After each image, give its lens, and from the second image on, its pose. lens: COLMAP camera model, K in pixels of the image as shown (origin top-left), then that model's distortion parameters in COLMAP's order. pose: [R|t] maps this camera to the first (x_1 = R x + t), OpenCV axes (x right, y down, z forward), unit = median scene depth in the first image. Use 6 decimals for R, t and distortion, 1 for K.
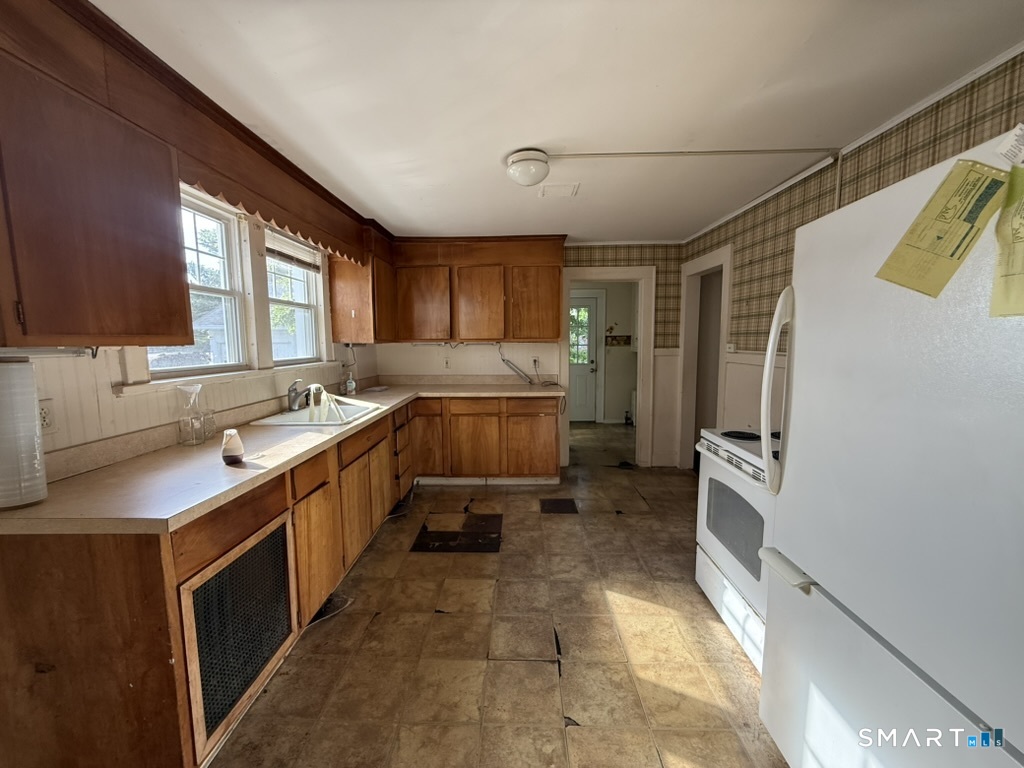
lens RADIAL K [[408.3, 0, 509.5], [0, 408.3, 384.8], [0, 0, 1]] dist [-0.001644, 0.000077]
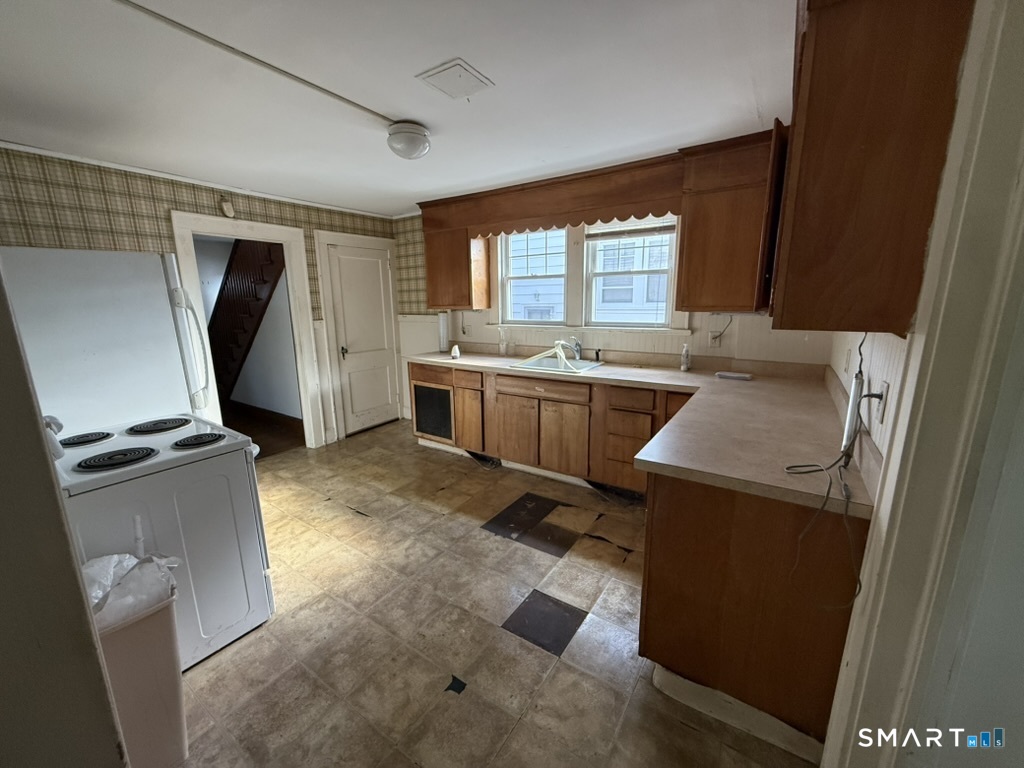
lens RADIAL K [[408.3, 0, 509.9], [0, 408.3, 385.1], [0, 0, 1]] dist [-0.001644, 0.000077]
pose [[-0.541275, 0.187152, -0.819753, 0.743415], [-0.072094, 0.960996, 0.267001, -0.210774], [0.837749, 0.203620, -0.506671, 1.618770]]
